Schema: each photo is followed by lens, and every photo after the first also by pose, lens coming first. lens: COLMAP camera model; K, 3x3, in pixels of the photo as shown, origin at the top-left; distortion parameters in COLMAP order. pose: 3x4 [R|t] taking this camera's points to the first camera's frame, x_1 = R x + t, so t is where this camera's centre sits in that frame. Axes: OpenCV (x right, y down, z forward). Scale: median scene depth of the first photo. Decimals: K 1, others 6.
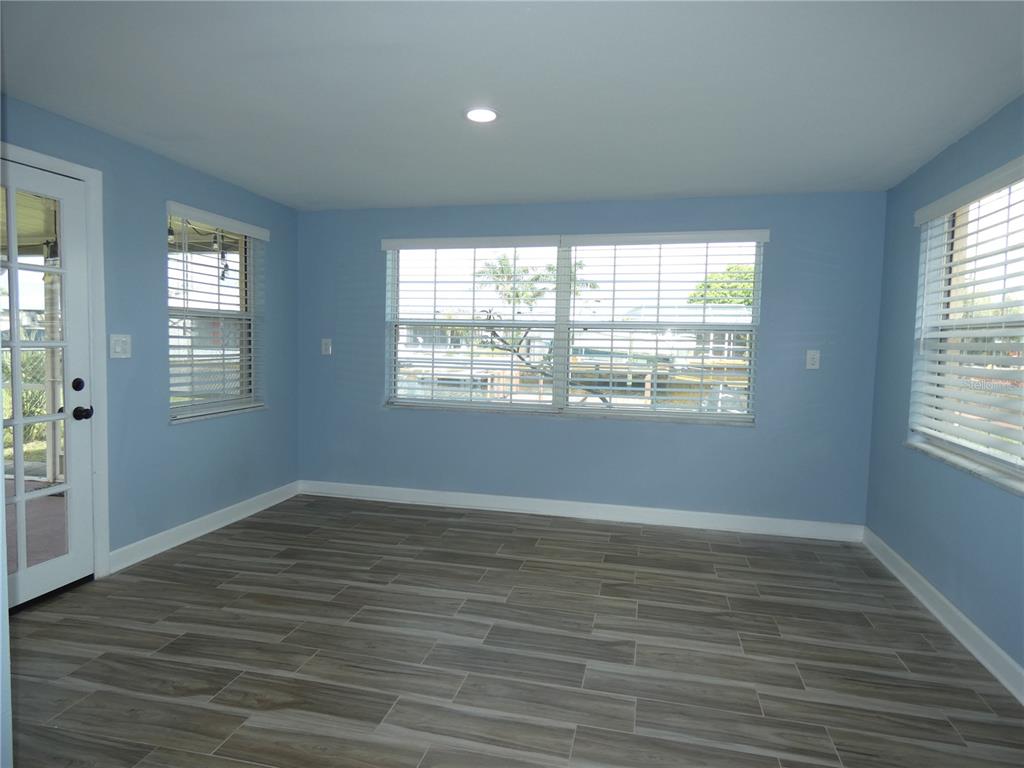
lens RADIAL K [[613.0, 0, 512.0], [0, 613.0, 384.0], [0, 0, 1]] dist [0.003442, -0.012695]
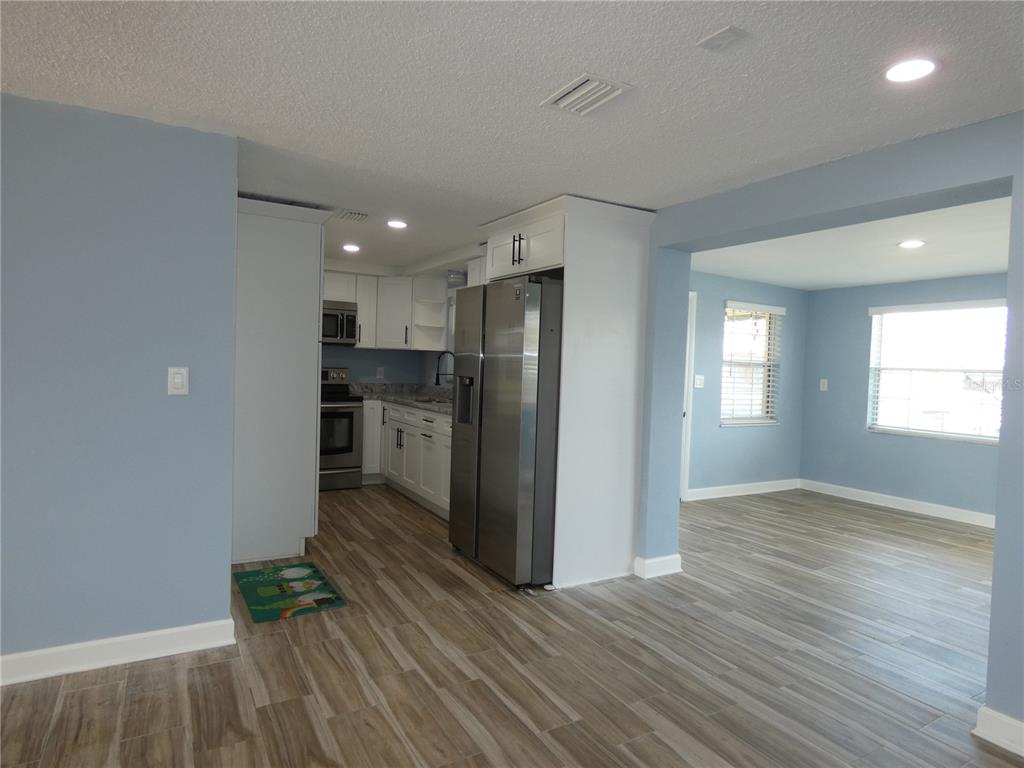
lens RADIAL K [[613.0, 0, 512.0], [0, 613.0, 384.0], [0, 0, 1]] dist [0.003442, -0.012695]
pose [[0.685728, 0.024752, -0.727437, 0.261777], [-0.069894, 0.997042, -0.031961, 0.036520], [0.724494, 0.072760, 0.685430, -0.549796]]
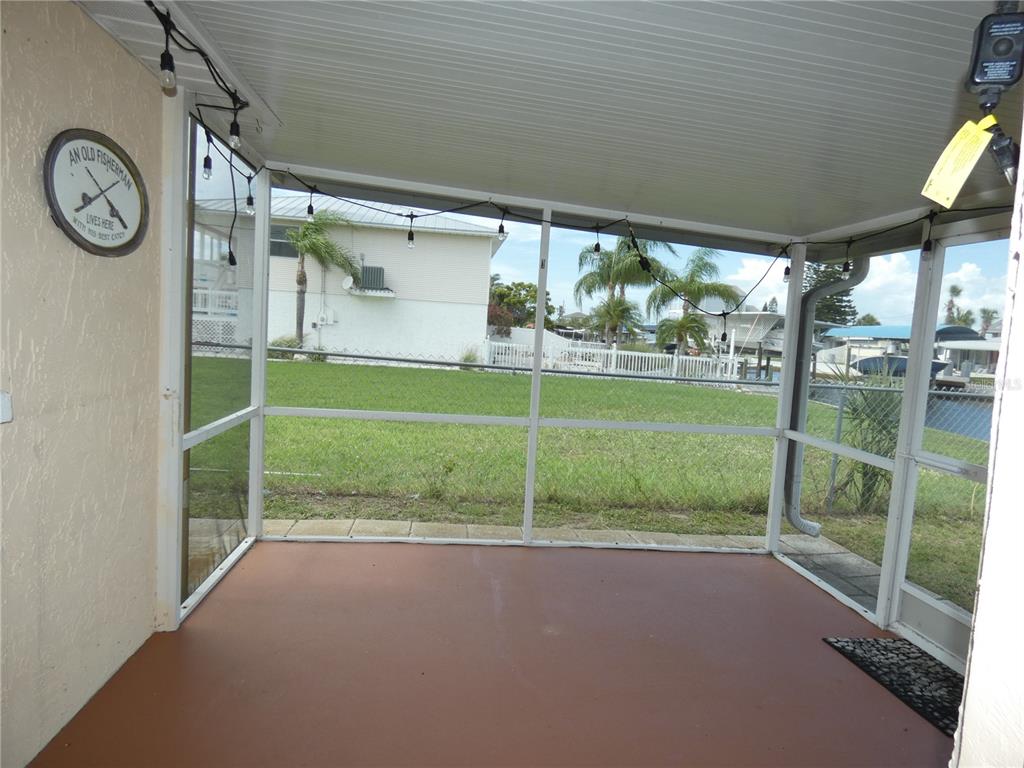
lens RADIAL K [[613.0, 0, 512.0], [0, 613.0, 384.0], [0, 0, 1]] dist [0.003442, -0.012695]
pose [[0.340393, 0.072152, -0.937511, -0.264337], [-0.116340, 0.992622, 0.034152, -0.038684], [0.933058, 0.097444, 0.346276, 0.344249]]
